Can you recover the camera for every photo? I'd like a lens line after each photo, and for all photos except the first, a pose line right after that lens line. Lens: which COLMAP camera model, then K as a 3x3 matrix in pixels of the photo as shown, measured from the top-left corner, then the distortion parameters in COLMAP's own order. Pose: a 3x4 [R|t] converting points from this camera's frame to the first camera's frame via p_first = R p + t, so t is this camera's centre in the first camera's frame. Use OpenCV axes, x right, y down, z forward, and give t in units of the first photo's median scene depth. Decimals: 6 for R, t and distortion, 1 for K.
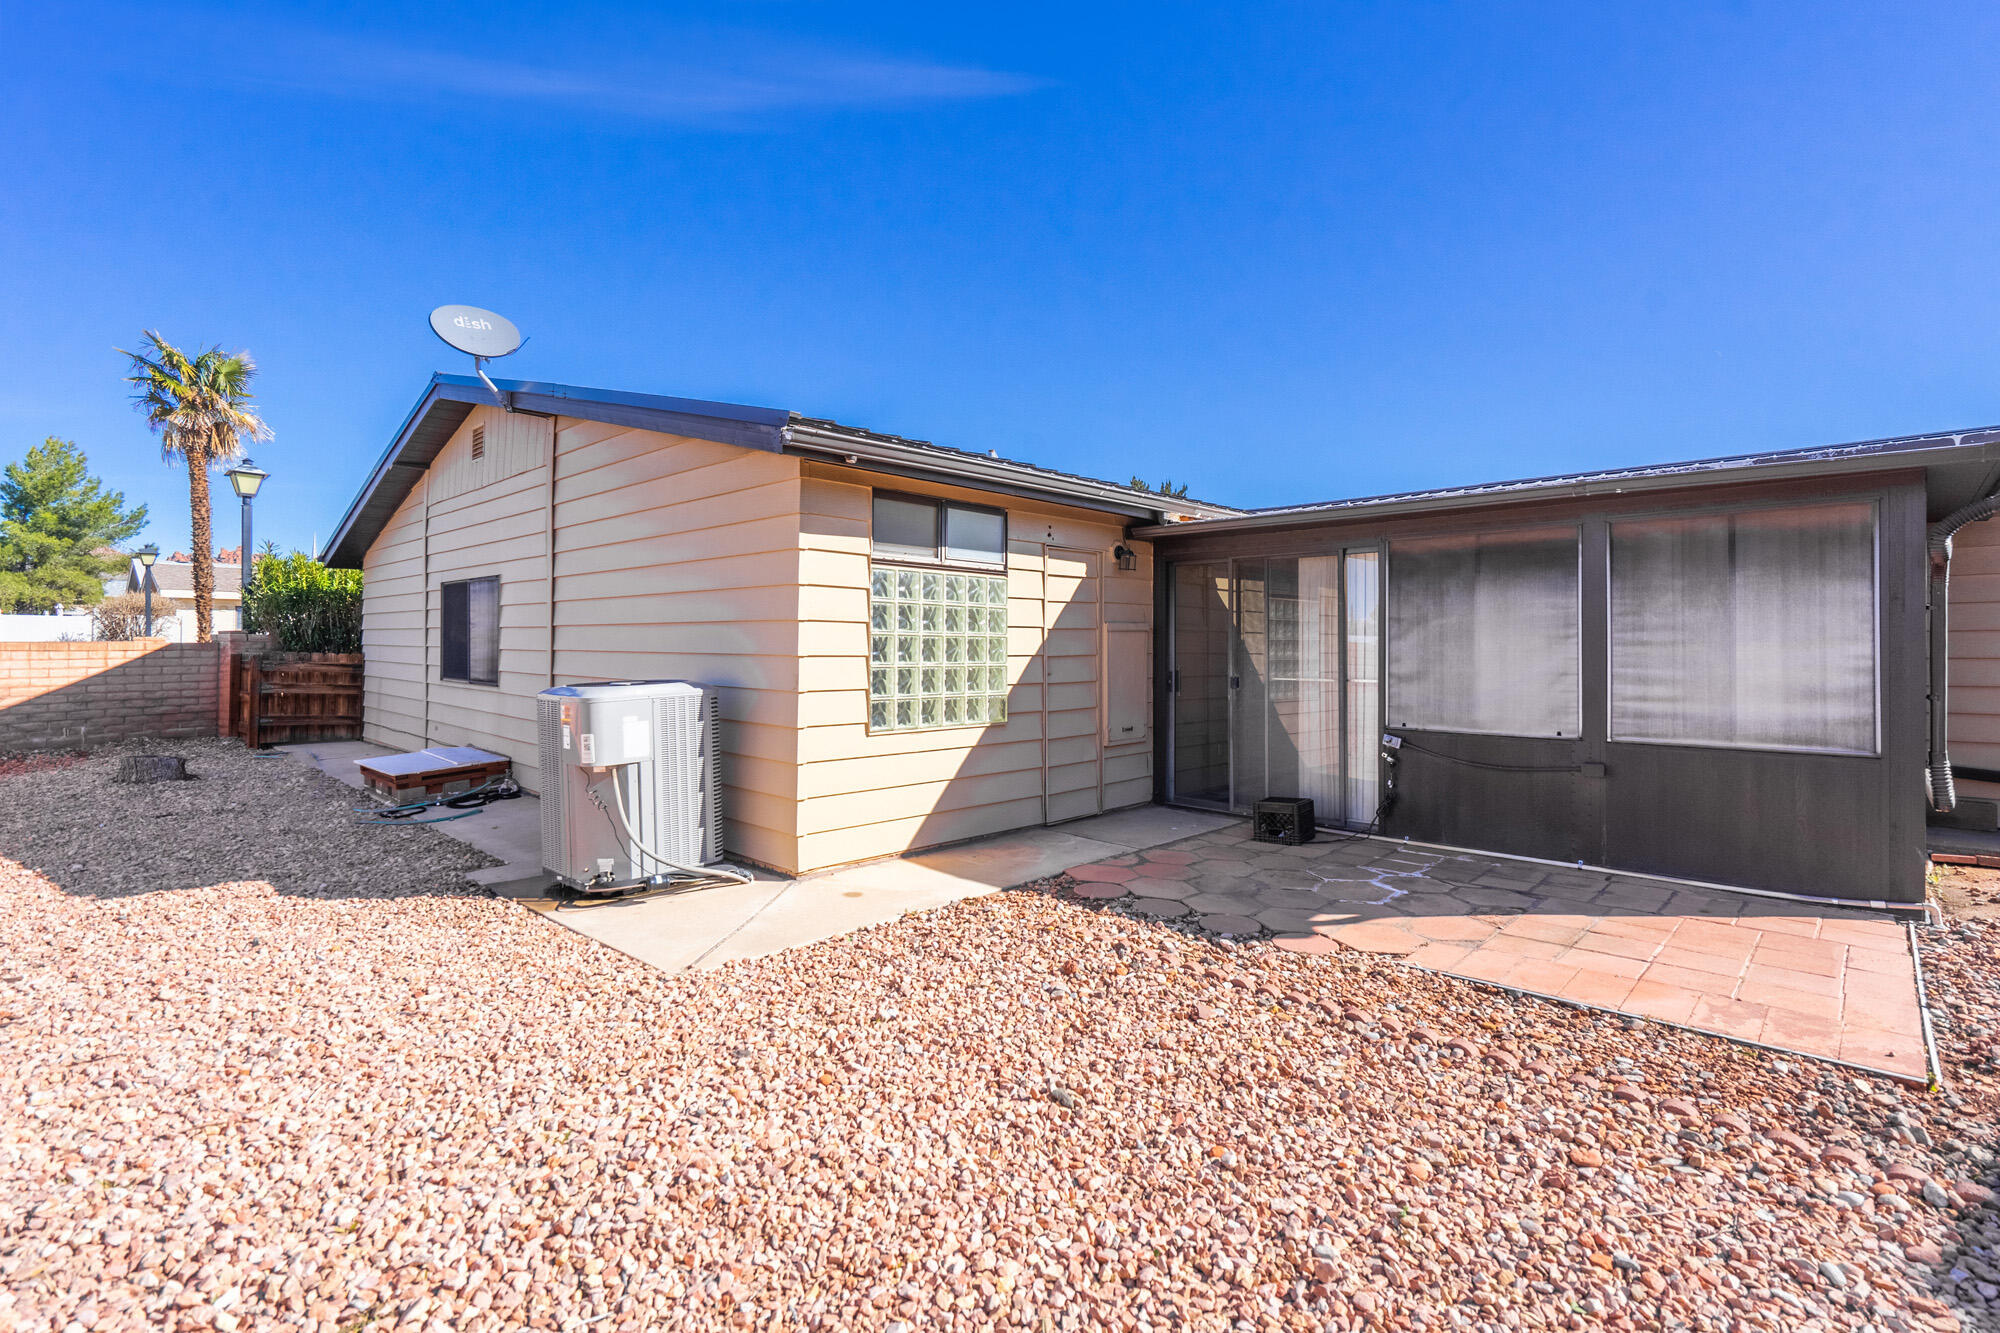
lens RADIAL K [[927.7, 0, 995.3], [0, 927.7, 639.6], [0, 0, 1]] dist [0.000858, 0.000787]
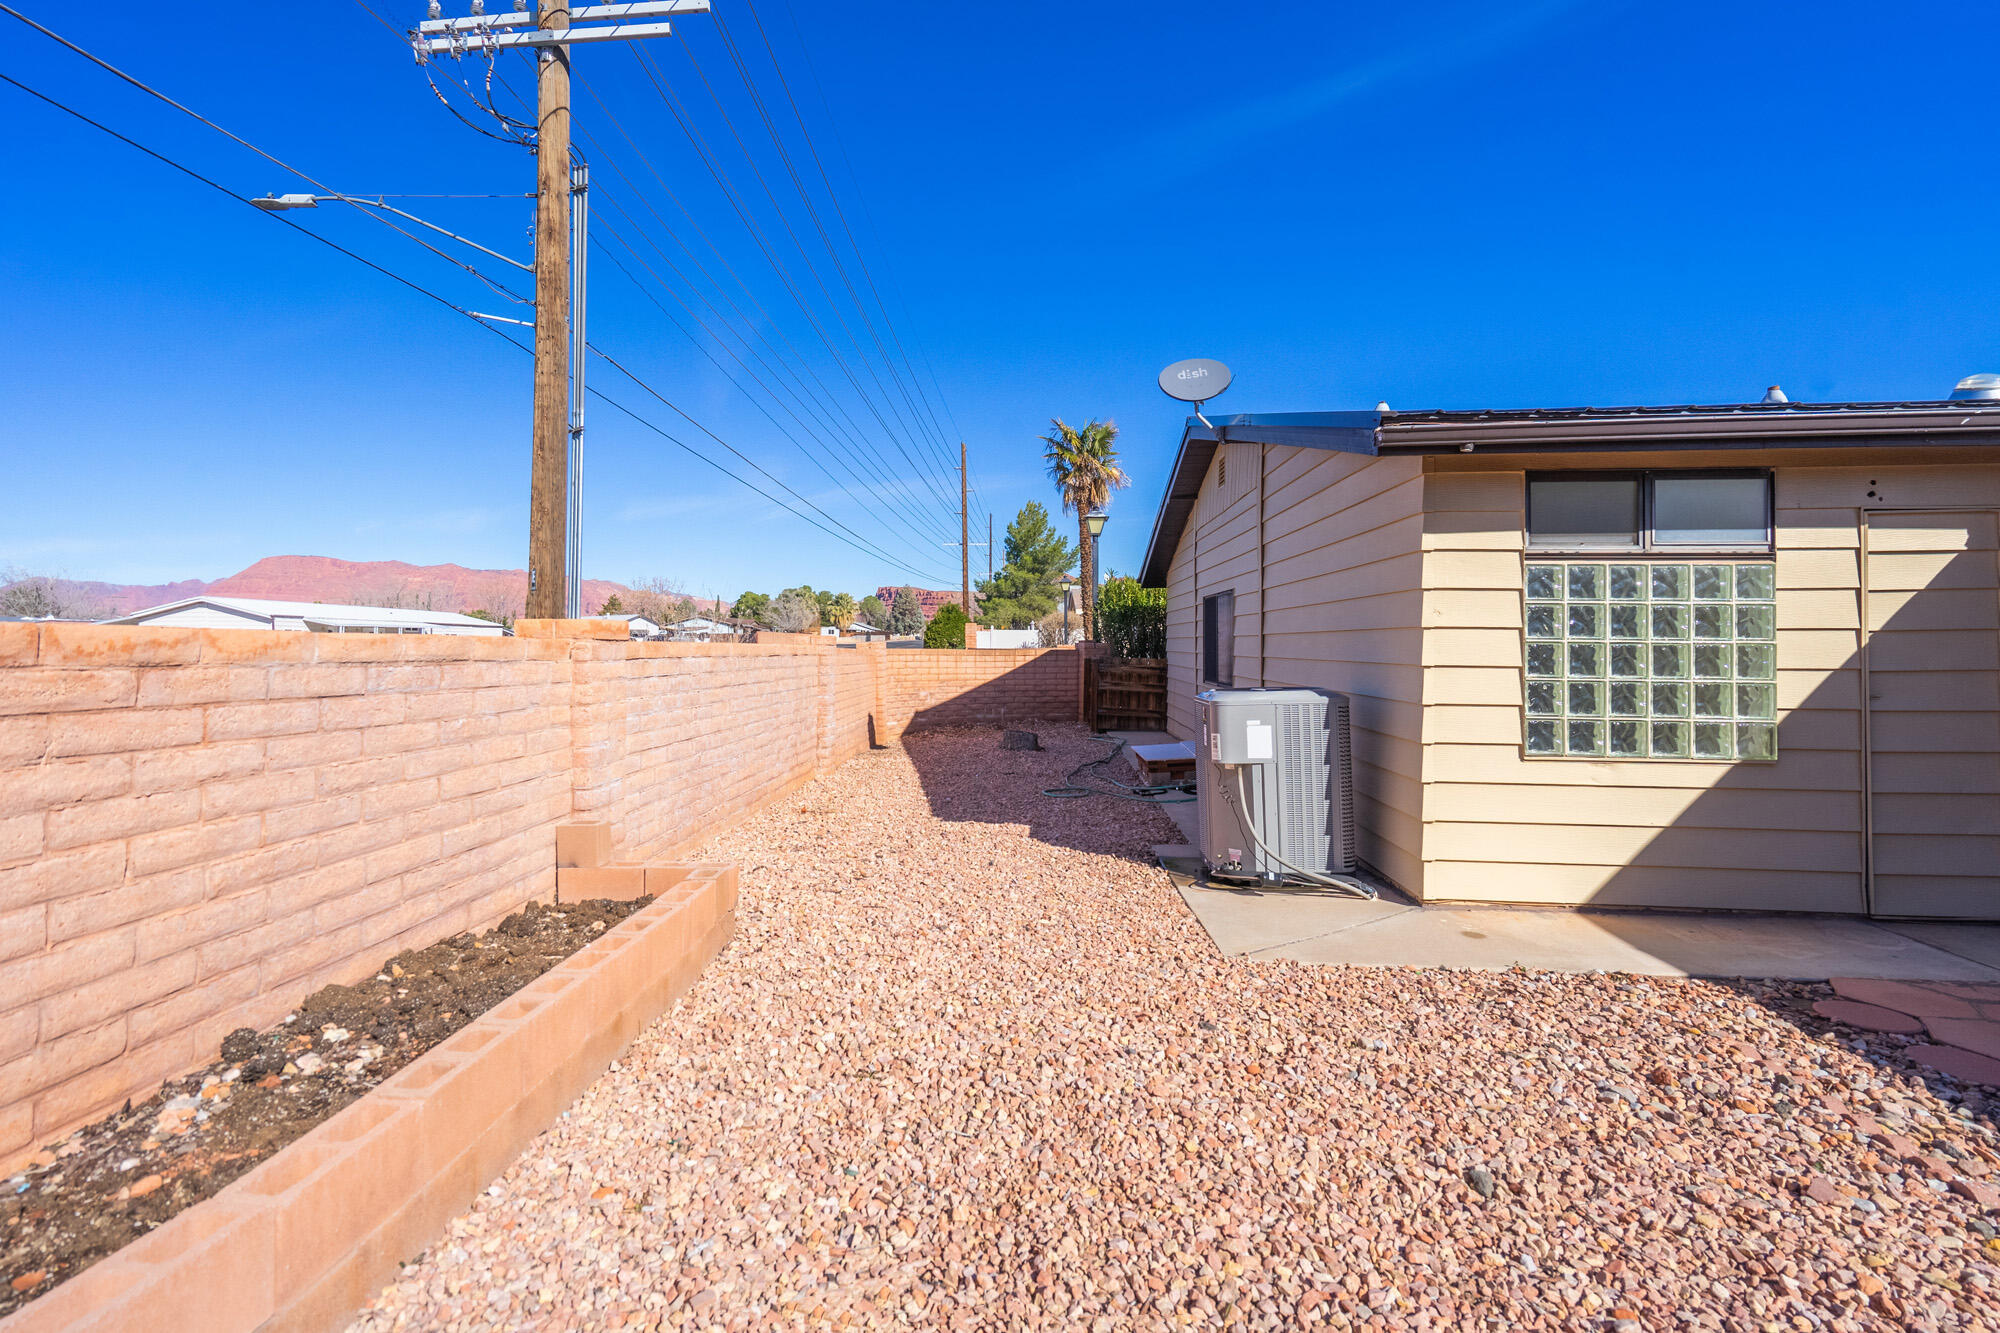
lens RADIAL K [[927.7, 0, 906.7], [0, 927.7, 640.6], [0, 0, 1]] dist [0.000858, 0.000787]
pose [[0.613181, -0.008356, -0.789898, 0.195011], [0.004430, 0.999965, -0.007140, -0.003567], [0.789930, 0.000878, 0.613196, 0.019755]]
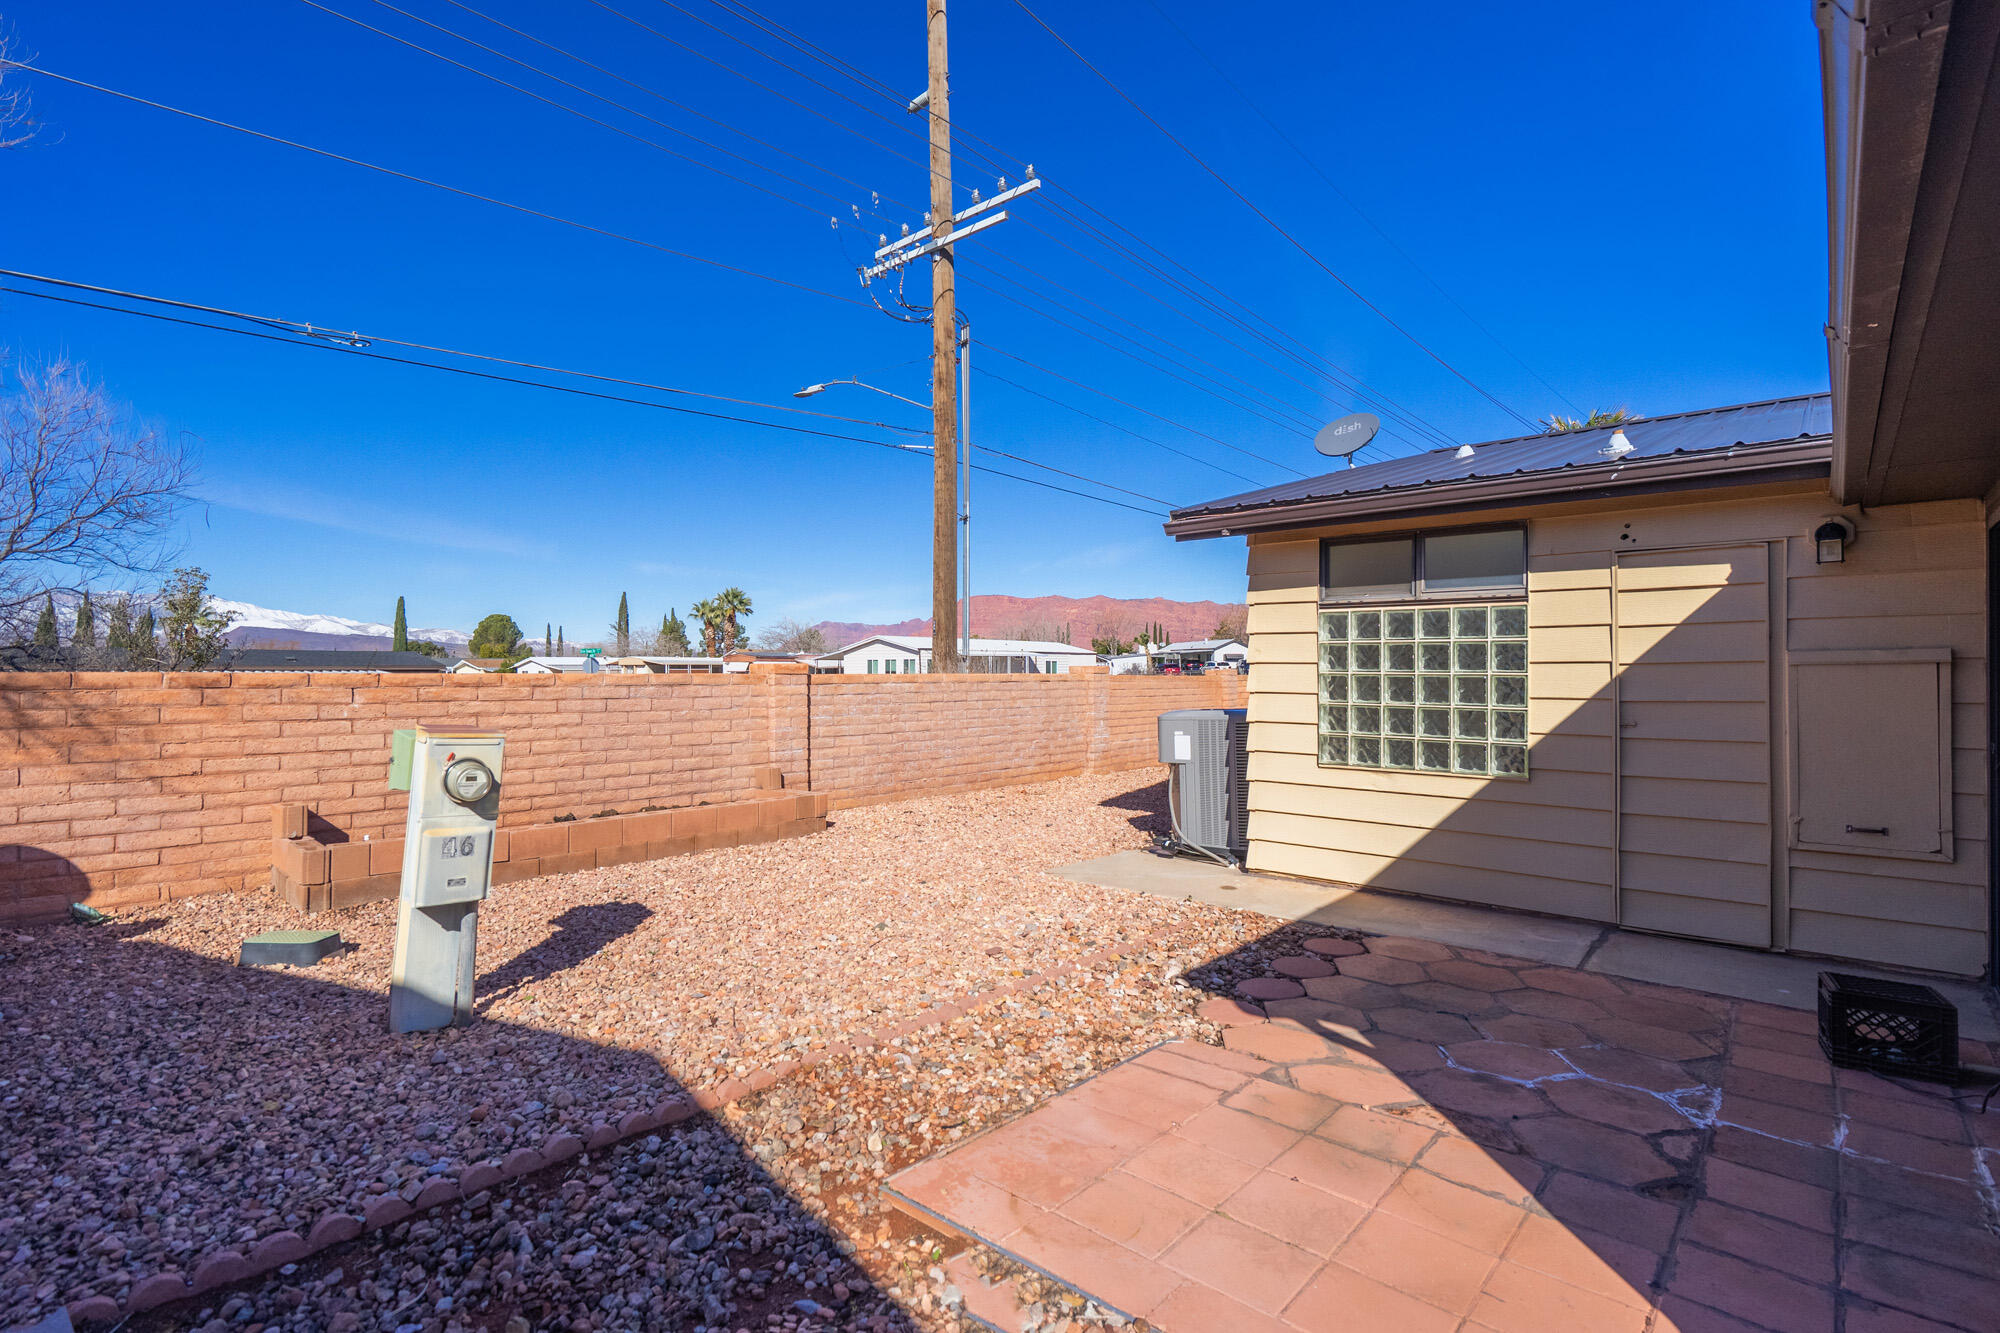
lens RADIAL K [[927.7, 0, 926.3], [0, 927.7, 668.8], [0, 0, 1]] dist [0.000858, 0.000787]
pose [[0.022502, -0.006376, -0.999726, 0.950808], [0.008060, 0.999948, -0.006196, -0.008921], [0.999714, -0.007918, 0.022552, 0.514905]]
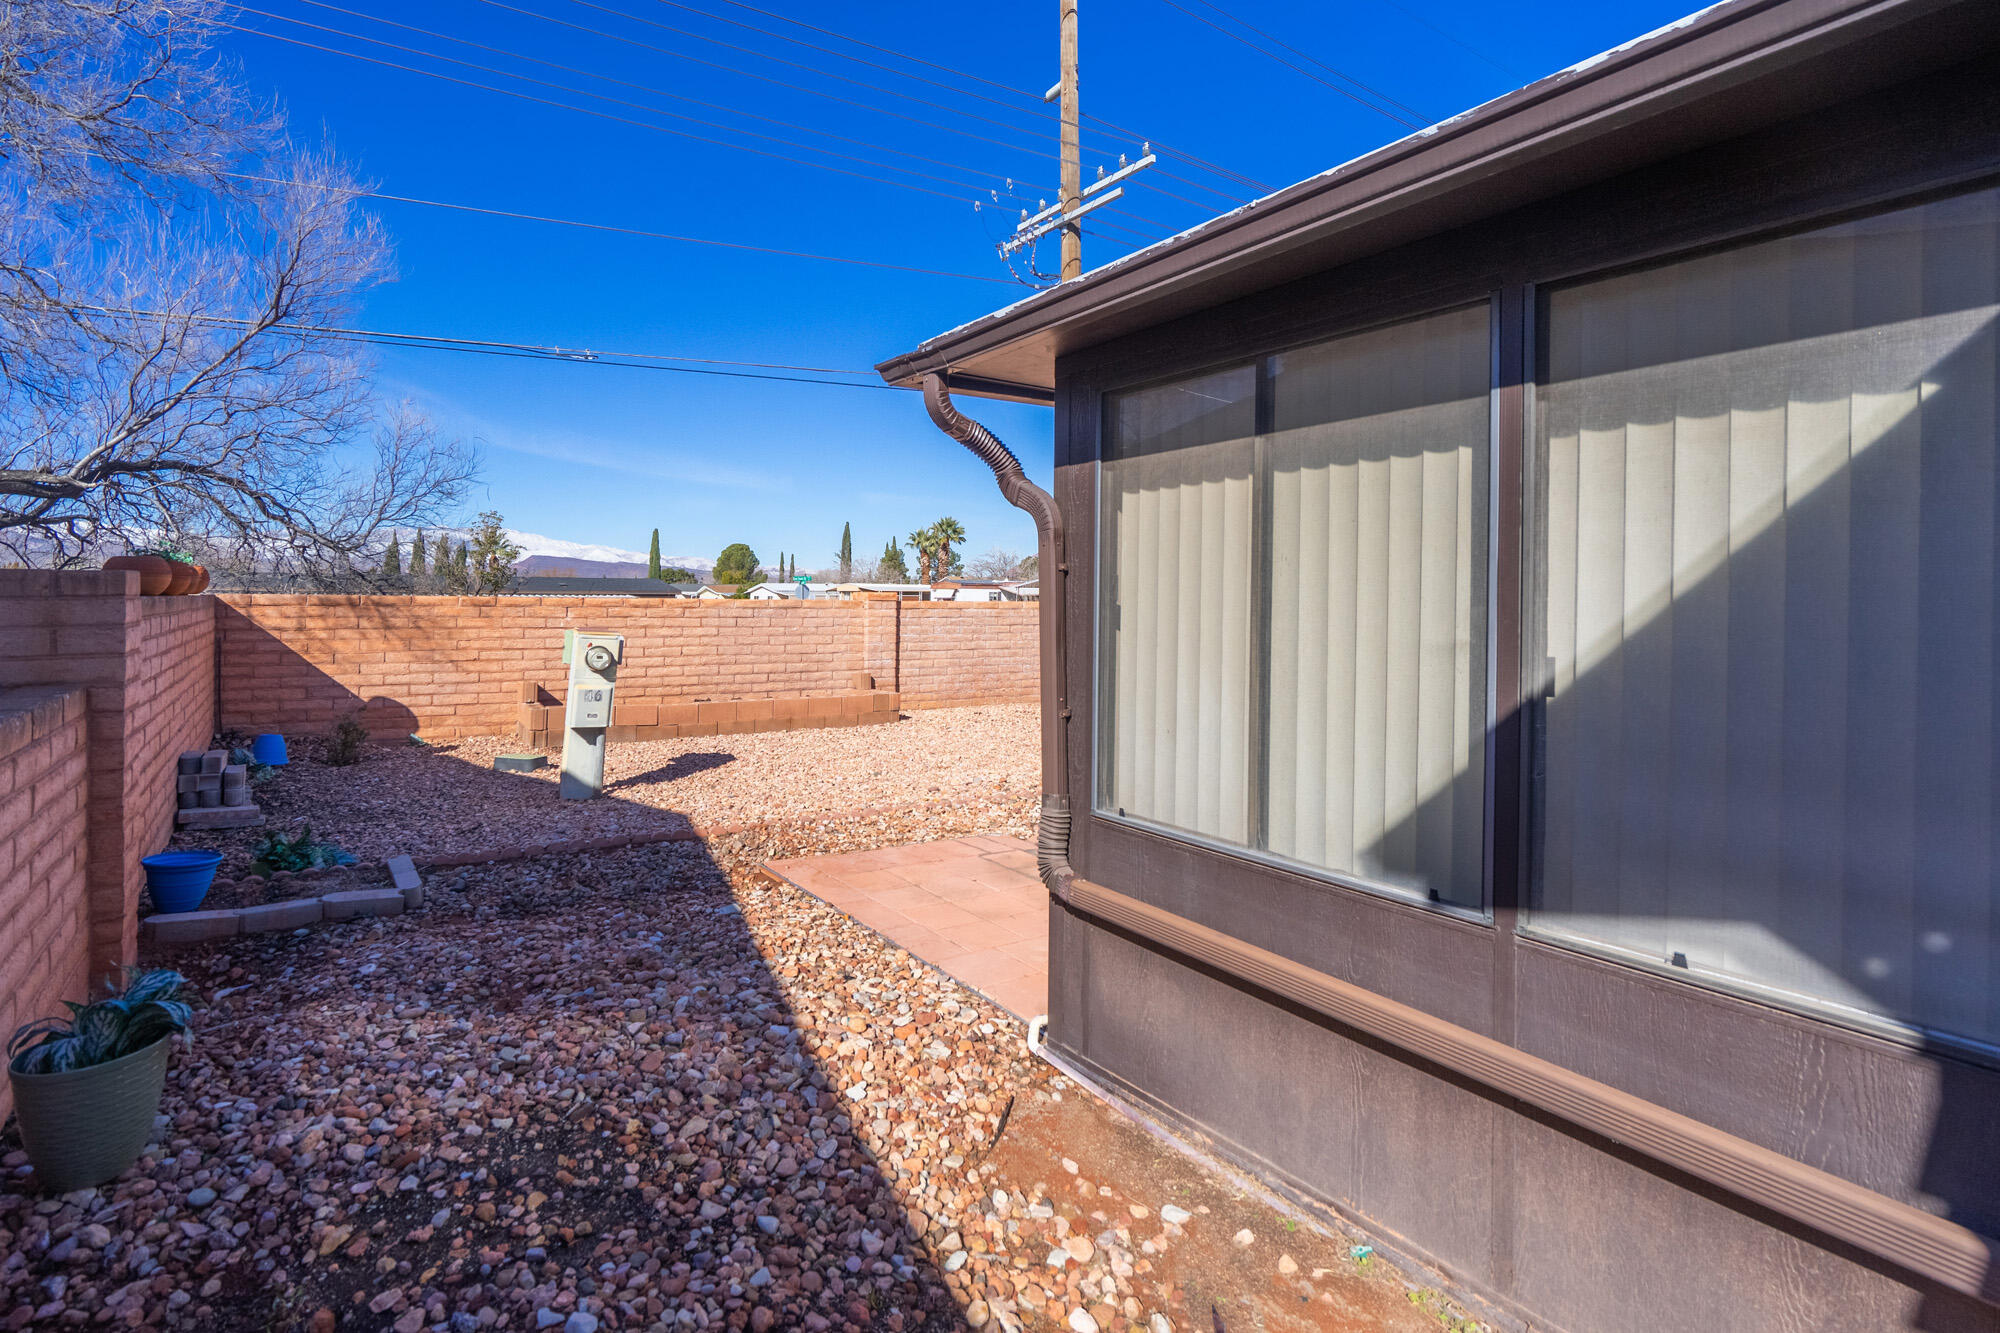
lens RADIAL K [[962.5, 0, 945.6], [0, 962.5, 580.7], [0, 0, 1]] dist [0.001144, 0.000242]
pose [[-0.210272, -0.022407, -0.977386, 1.396245], [-0.000821, 0.999741, -0.022743, -0.007727], [0.977643, -0.003979, -0.210236, 0.899025]]
